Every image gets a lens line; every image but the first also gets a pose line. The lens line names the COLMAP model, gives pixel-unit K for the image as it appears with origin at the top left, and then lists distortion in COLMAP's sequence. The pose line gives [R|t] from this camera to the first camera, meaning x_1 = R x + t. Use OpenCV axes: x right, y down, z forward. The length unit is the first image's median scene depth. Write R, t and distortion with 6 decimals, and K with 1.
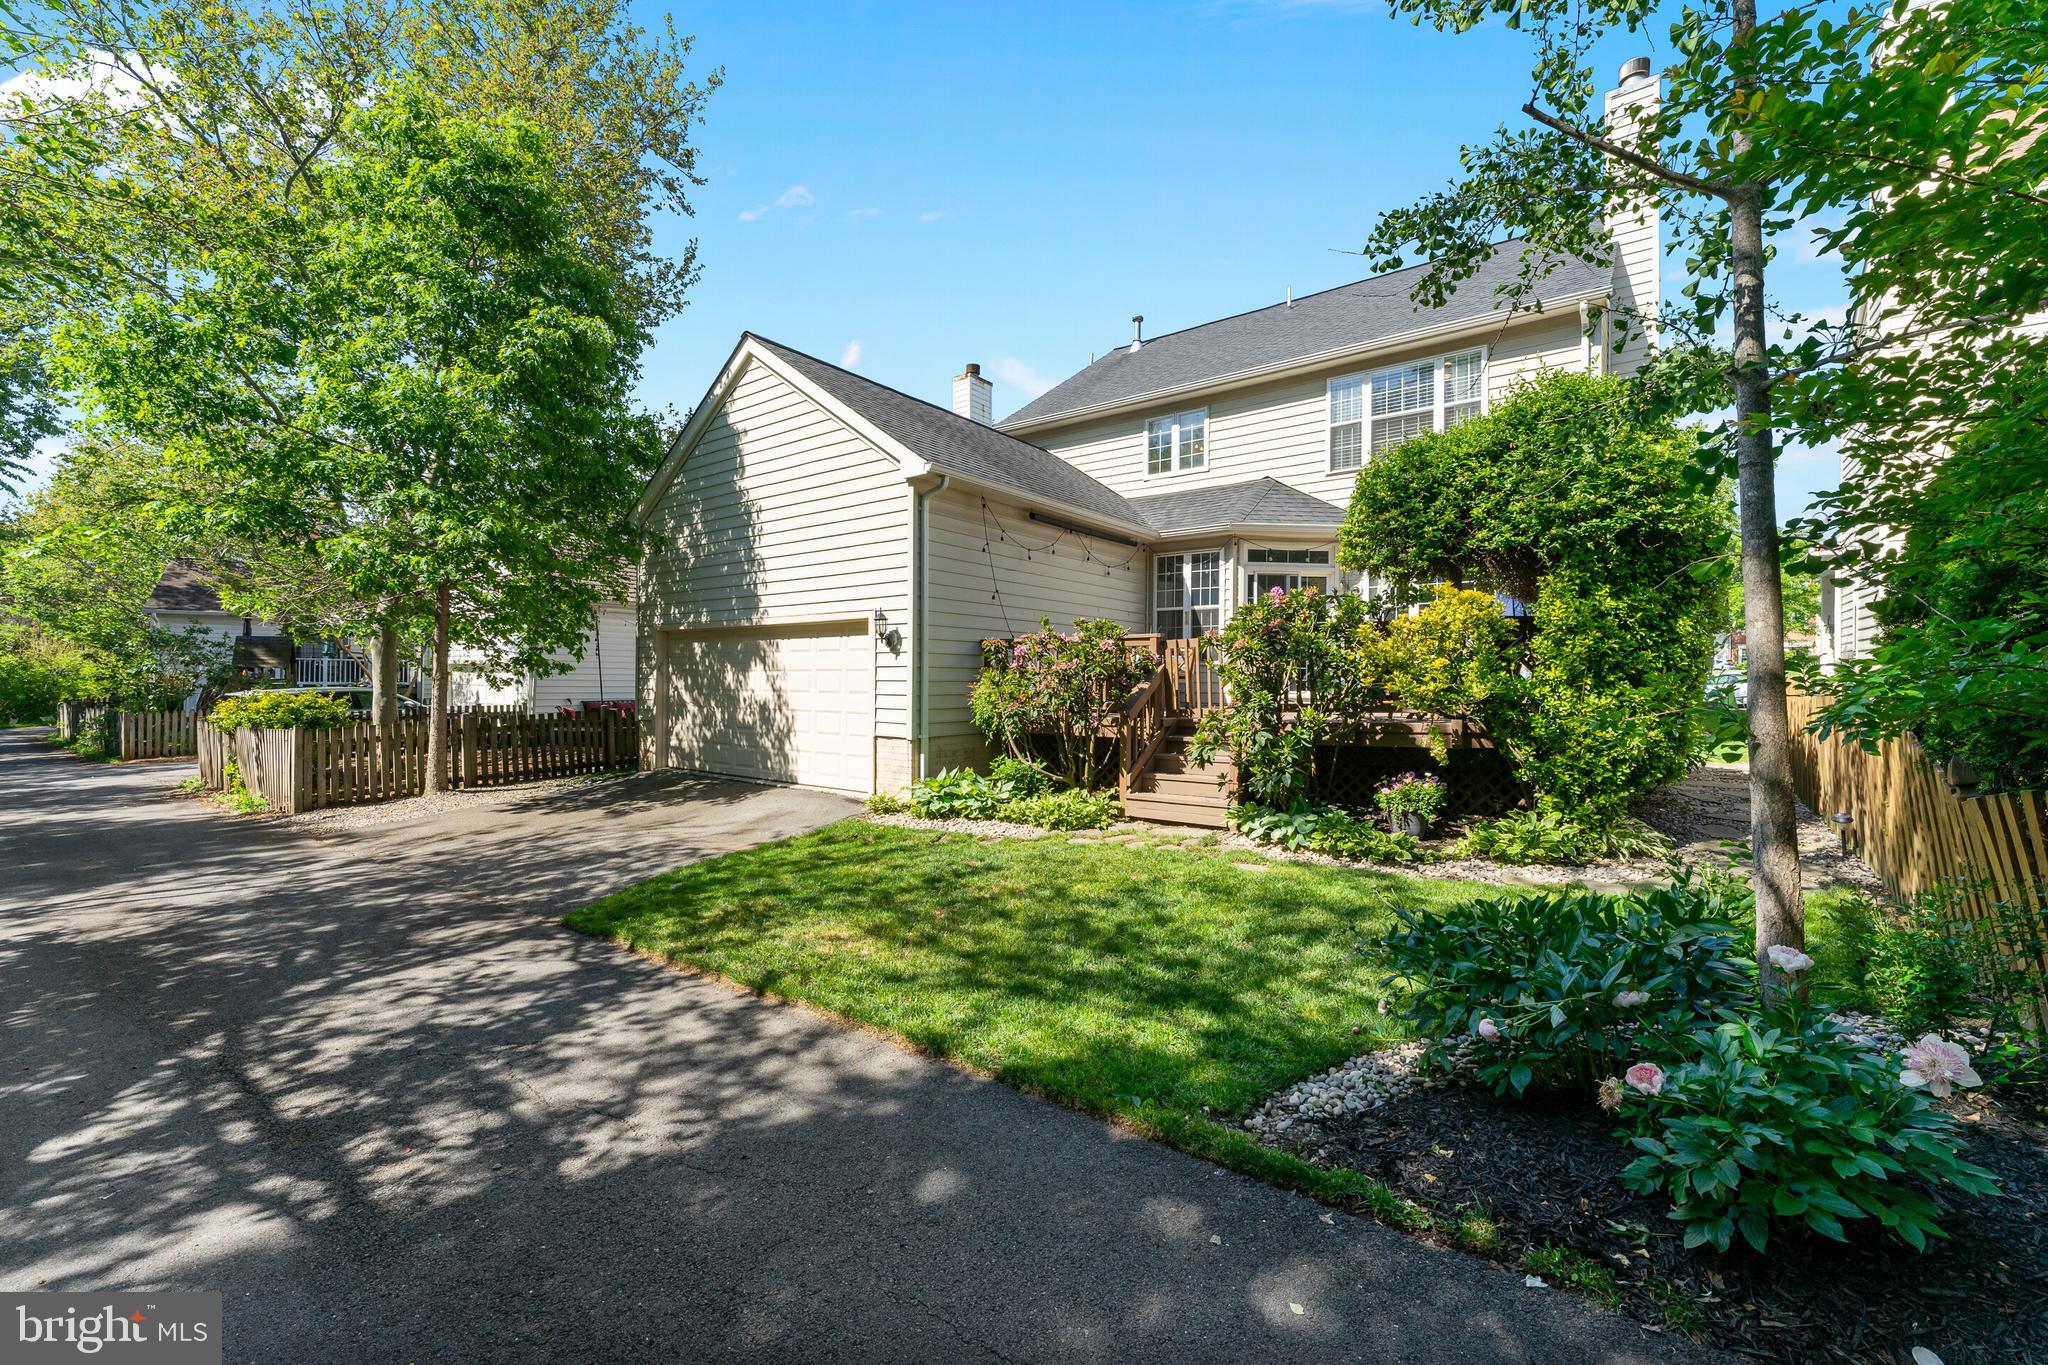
lens RADIAL K [[830.2, 0, 1022.9], [0, 830.2, 683.8], [0, 0, 1]] dist [0.001954, -0.000009]
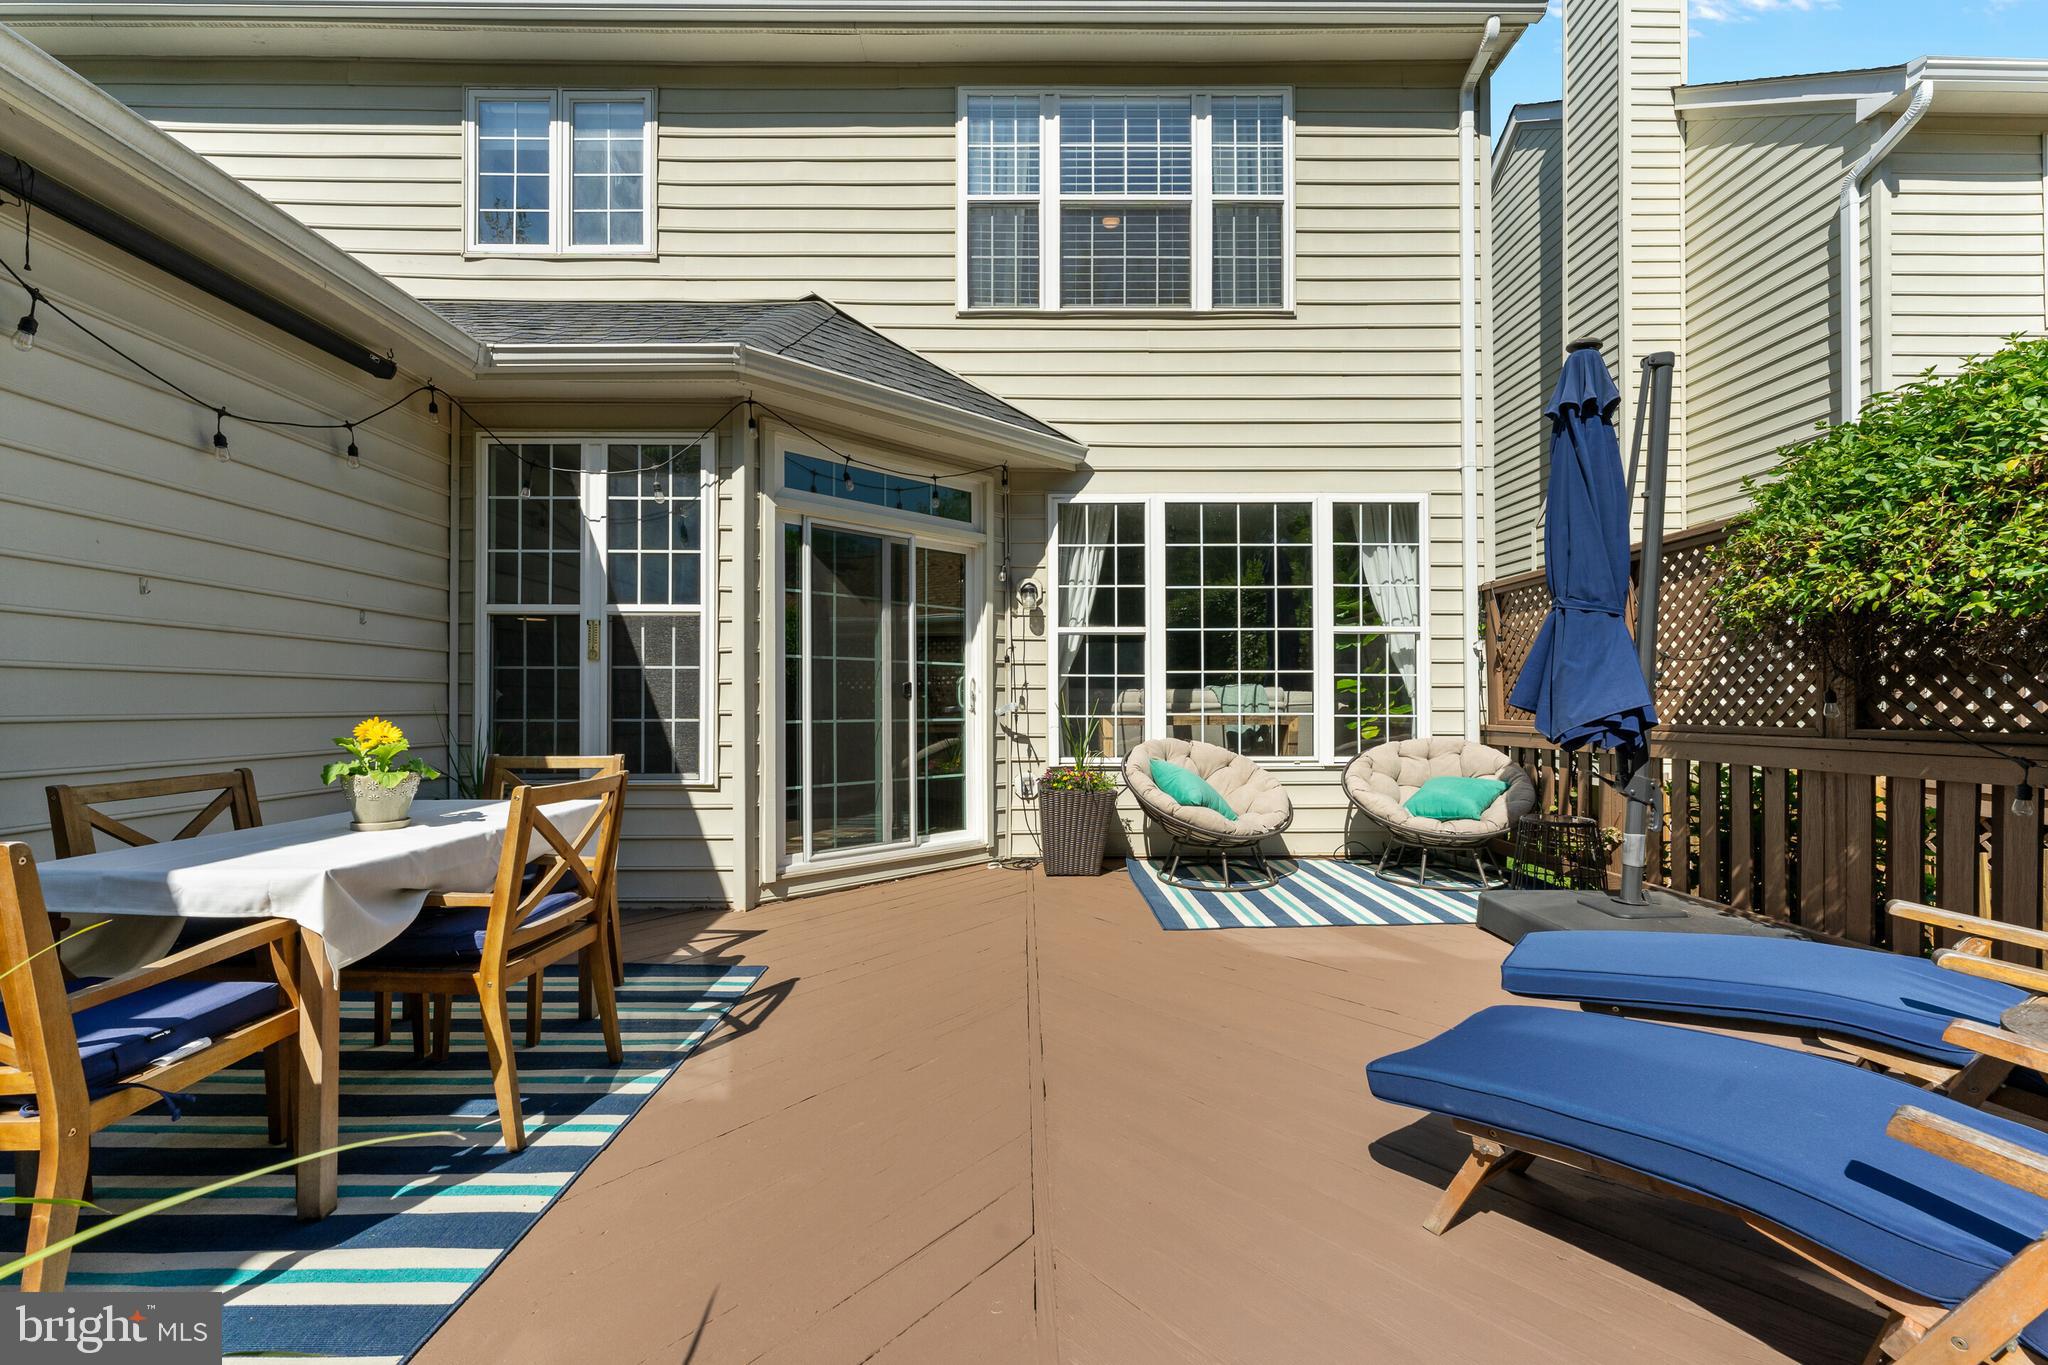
lens RADIAL K [[830.2, 0, 1022.1], [0, 830.2, 699.9], [0, 0, 1]] dist [0.001954, -0.000009]
pose [[0.787586, -0.001224, 0.616204, 0.131185], [0.001821, 0.999998, -0.000341, -0.055774], [-0.616202, 0.001391, 0.787587, 0.648337]]
